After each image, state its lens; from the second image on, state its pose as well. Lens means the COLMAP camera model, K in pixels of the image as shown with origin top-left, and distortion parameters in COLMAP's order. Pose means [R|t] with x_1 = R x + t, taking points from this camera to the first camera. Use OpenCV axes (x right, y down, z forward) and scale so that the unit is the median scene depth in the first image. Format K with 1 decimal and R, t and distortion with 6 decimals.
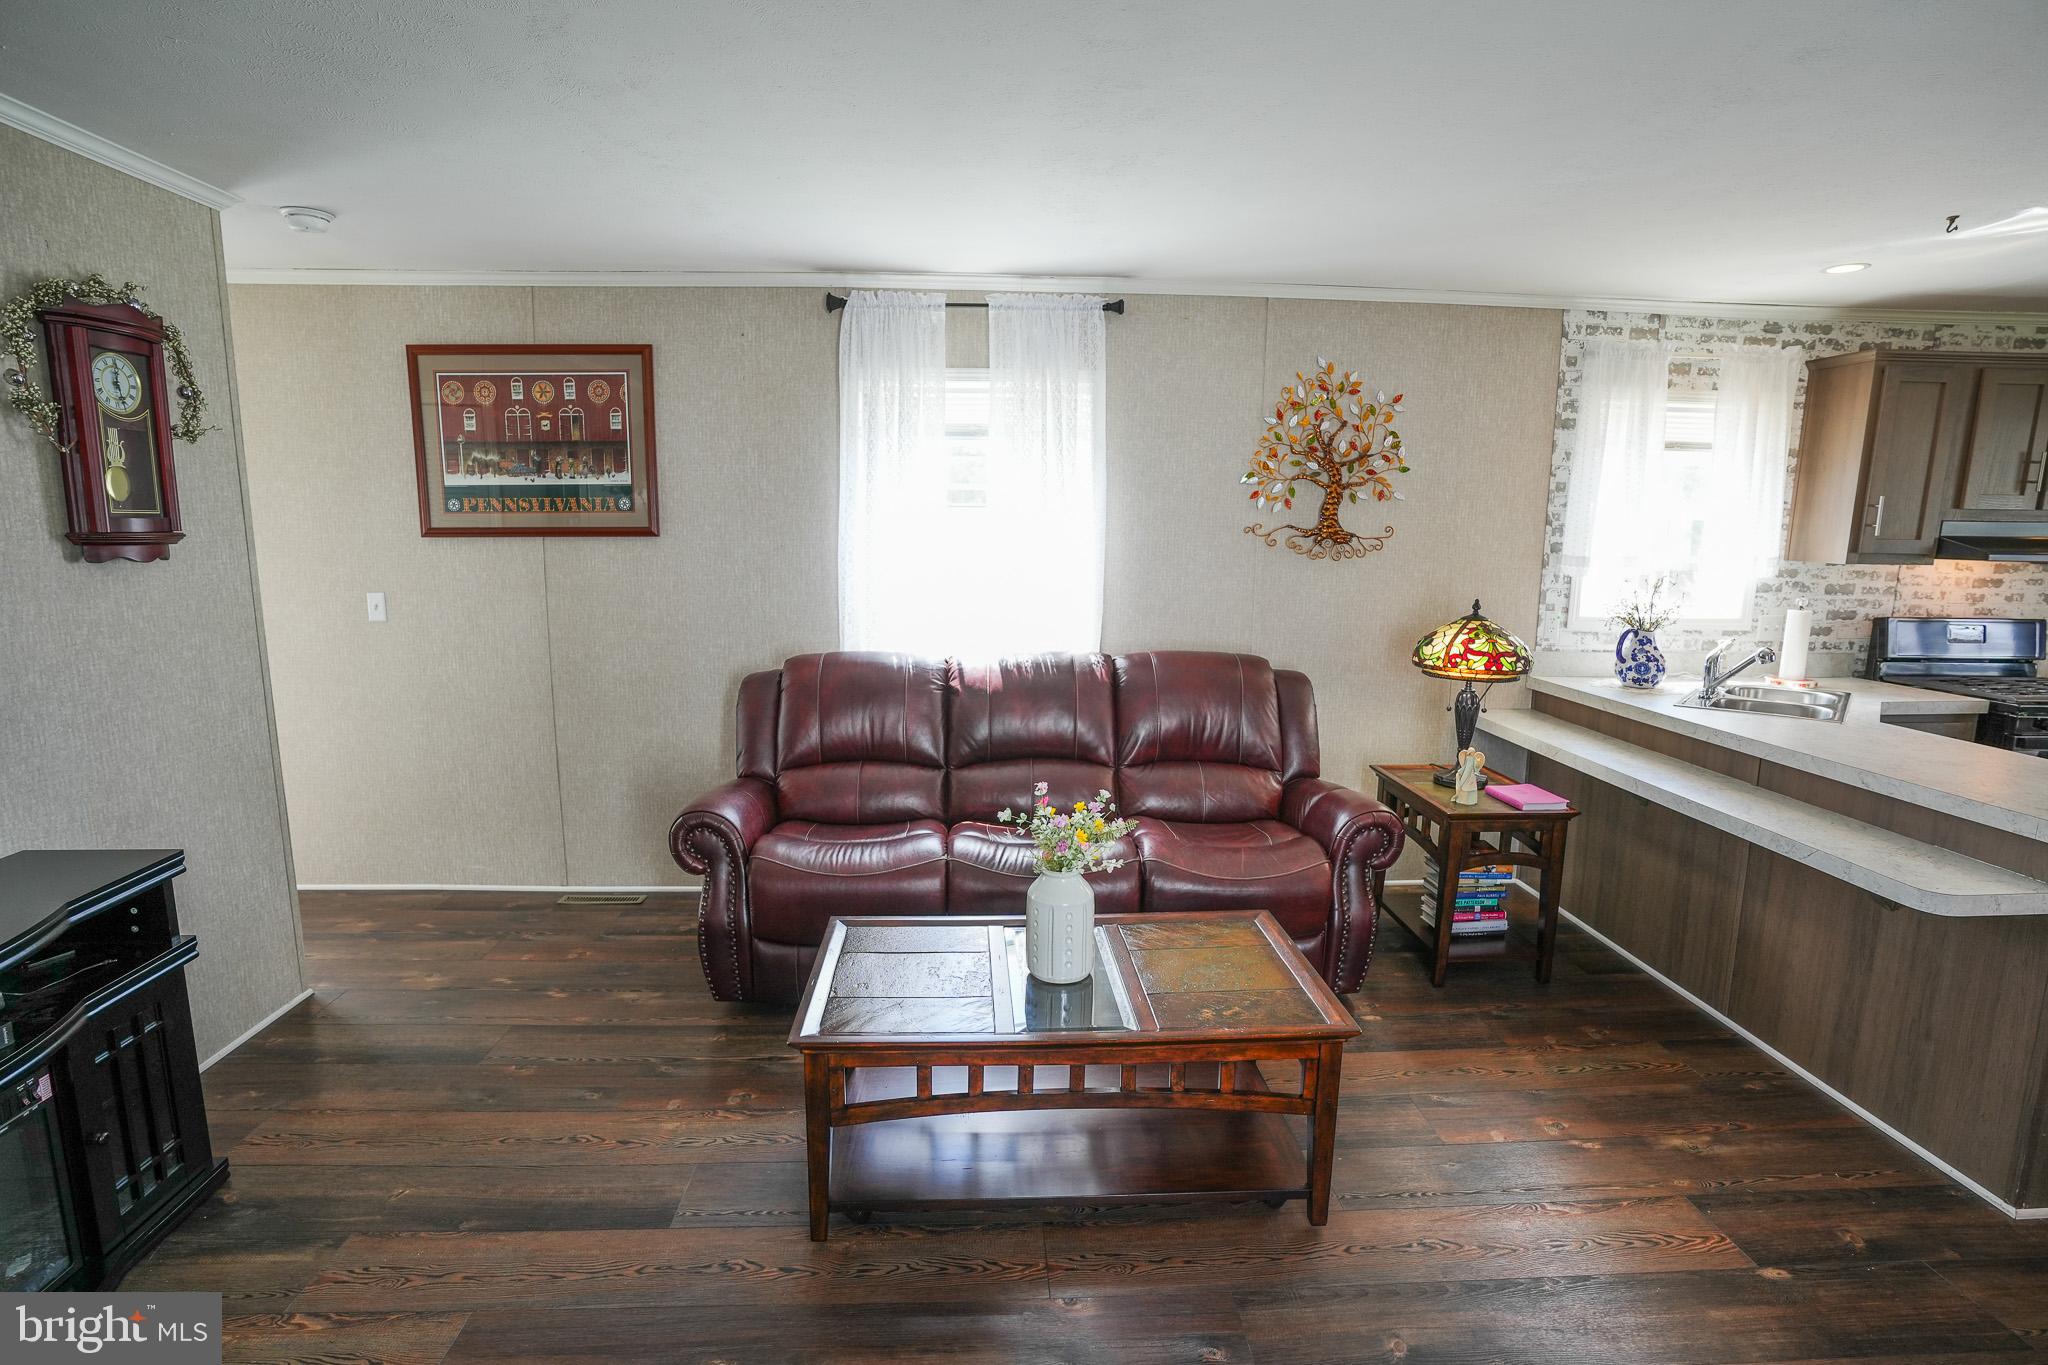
lens RADIAL K [[1003.8, 0, 1025.4], [0, 1003.8, 683.5], [0, 0, 1]] dist [-0.076206, 0.035359]
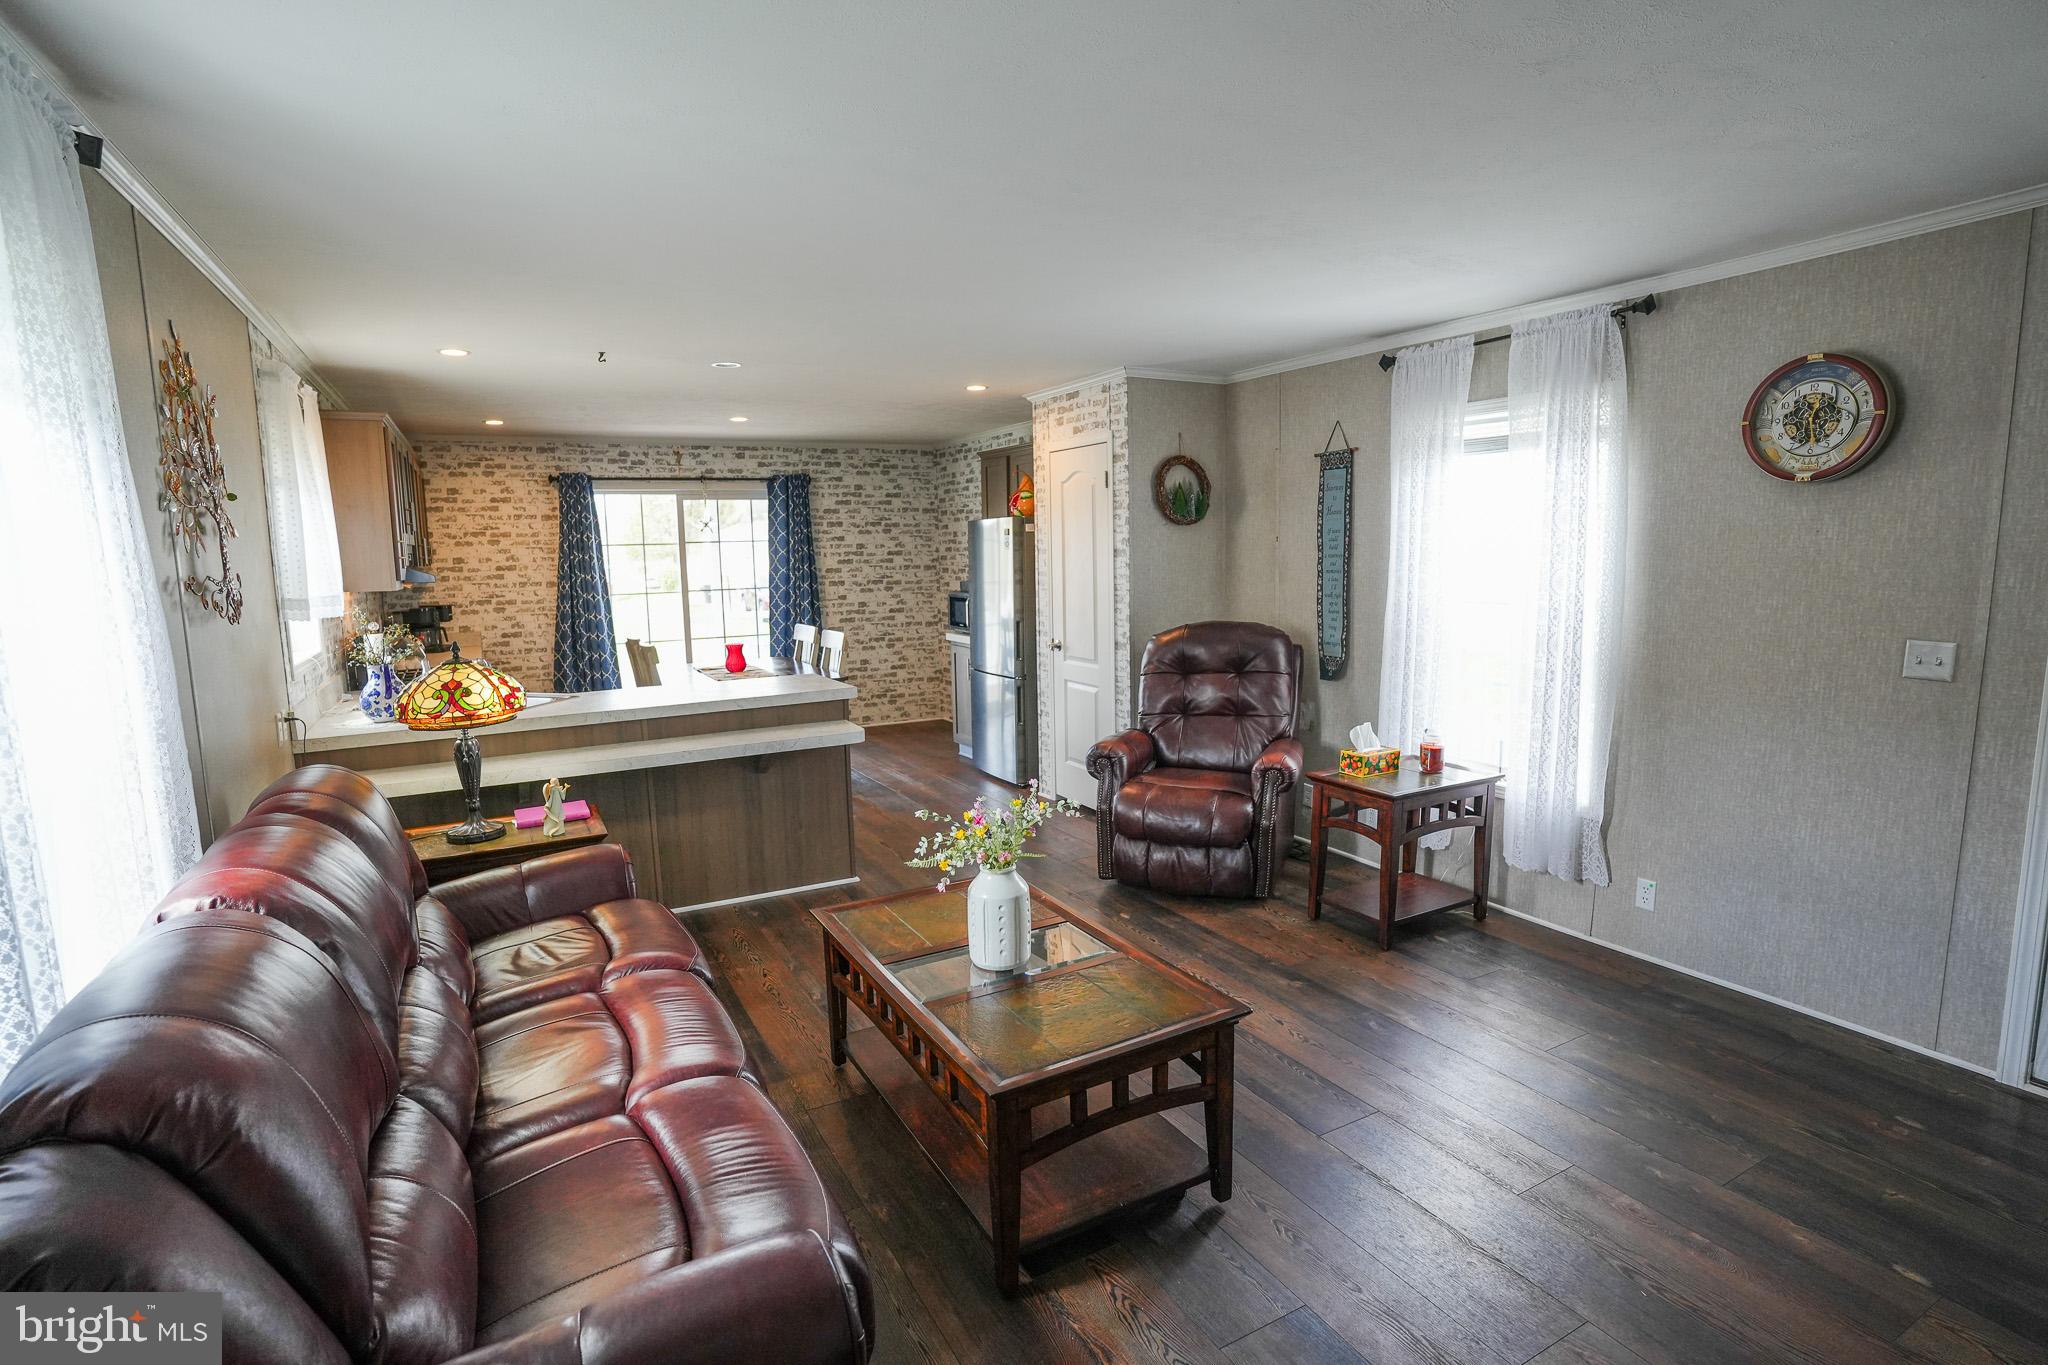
lens RADIAL K [[1003.8, 0, 1022.0], [0, 1003.8, 679.6], [0, 0, 1]] dist [-0.076206, 0.035359]
pose [[-0.428026, -0.122135, 0.895476, -0.552016], [0.163527, 0.964006, 0.209645, -0.141717], [-0.888849, 0.236168, -0.392647, 0.799954]]
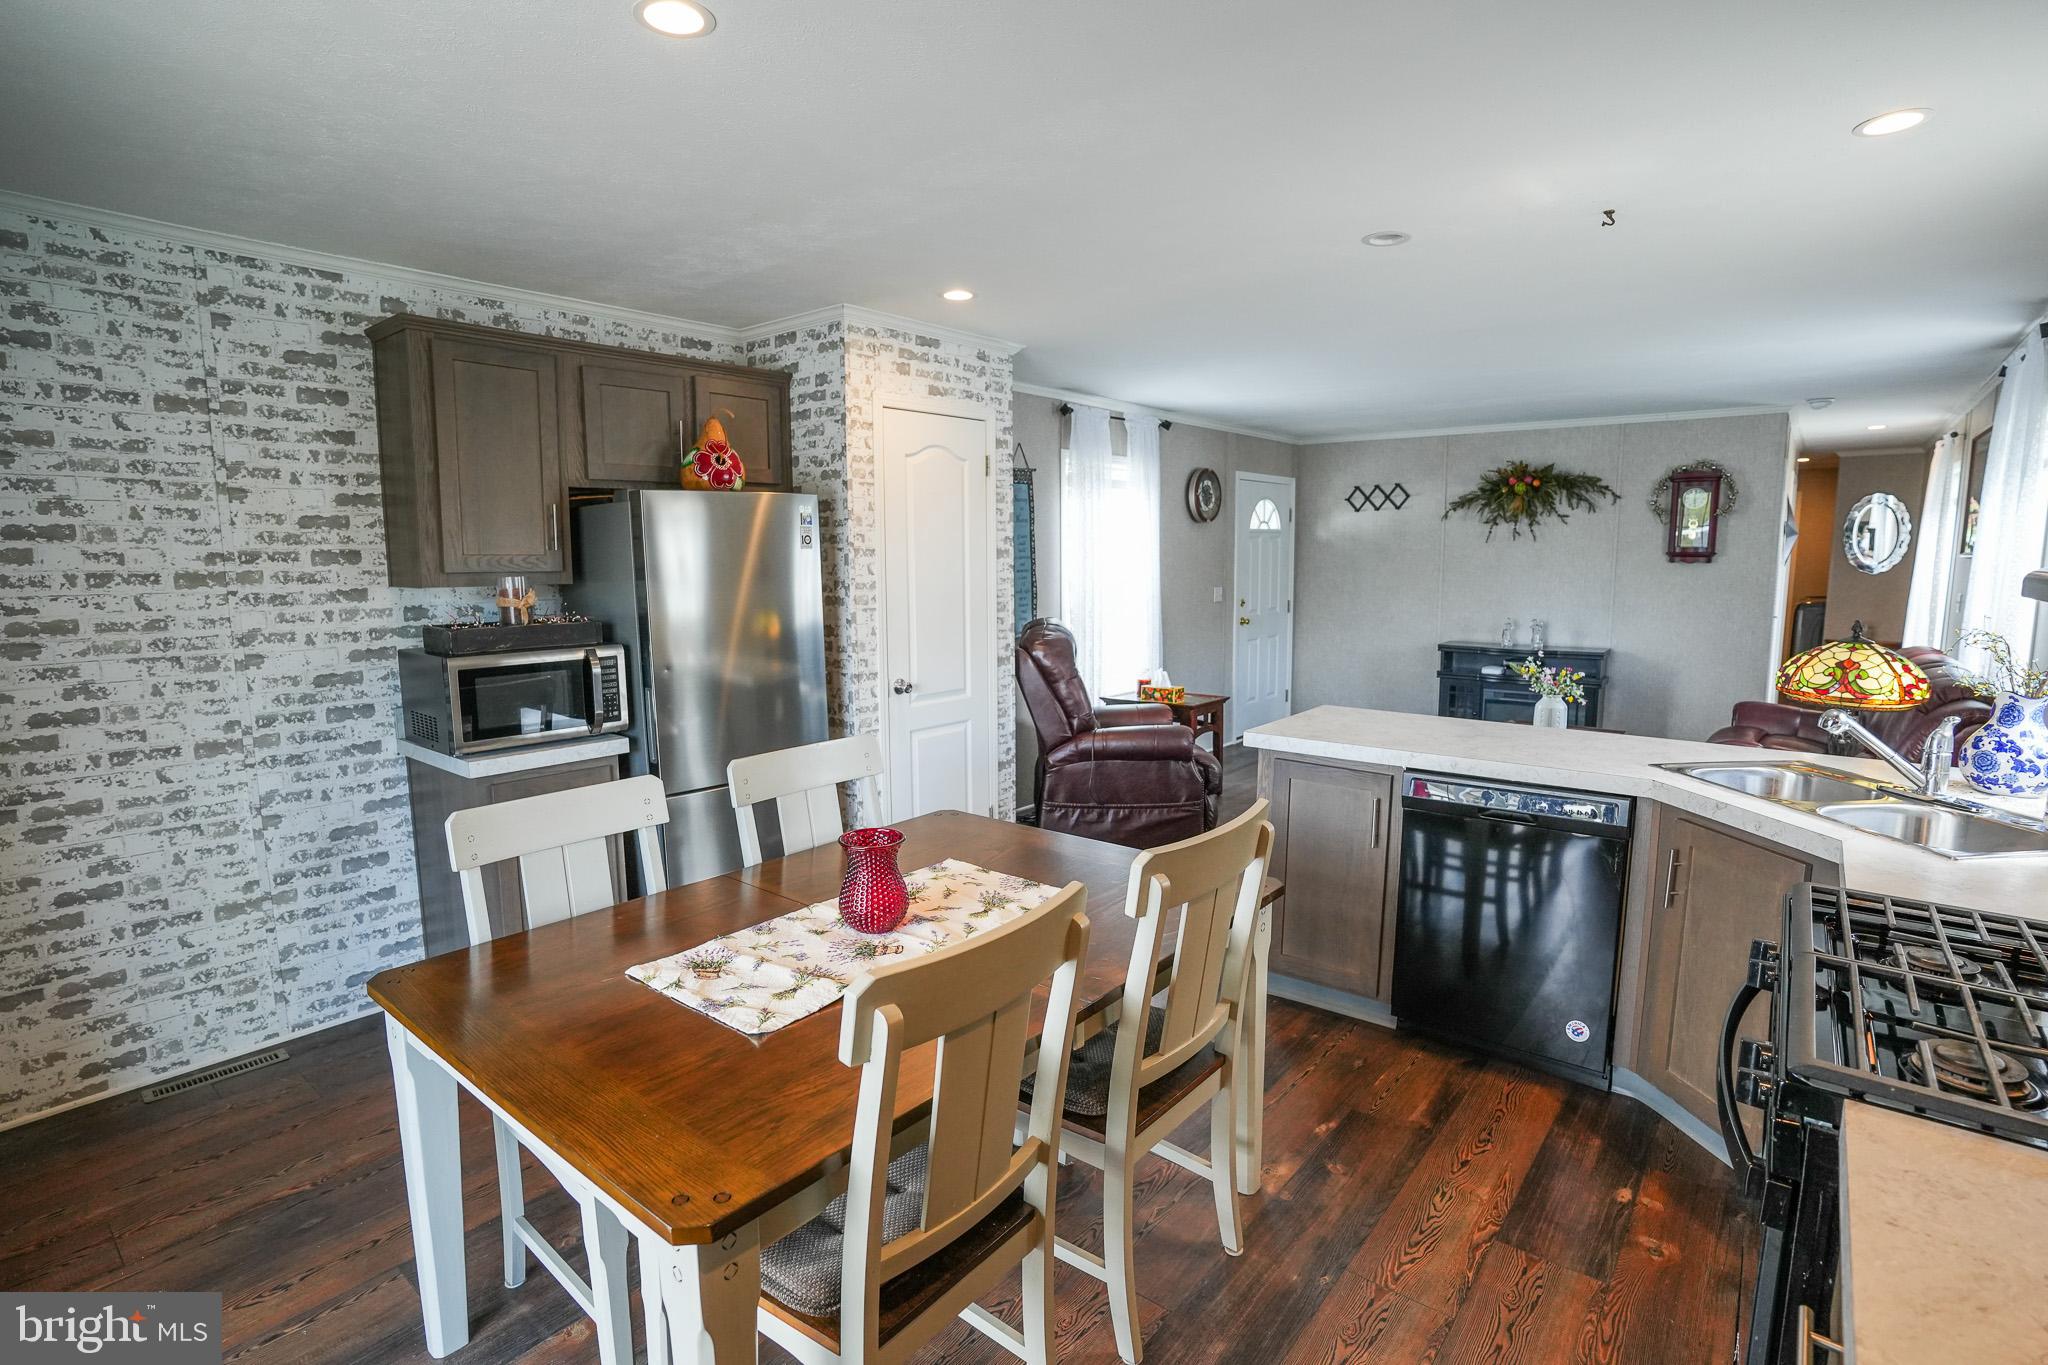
lens RADIAL K [[1003.8, 0, 1031.3], [0, 1003.8, 687.5], [0, 0, 1]] dist [-0.076206, 0.035359]
pose [[-0.672029, 0.094232, -0.734505, 1.475865], [-0.121021, 0.964560, 0.234474, -0.129781], [0.730569, 0.246464, -0.636808, 0.919779]]
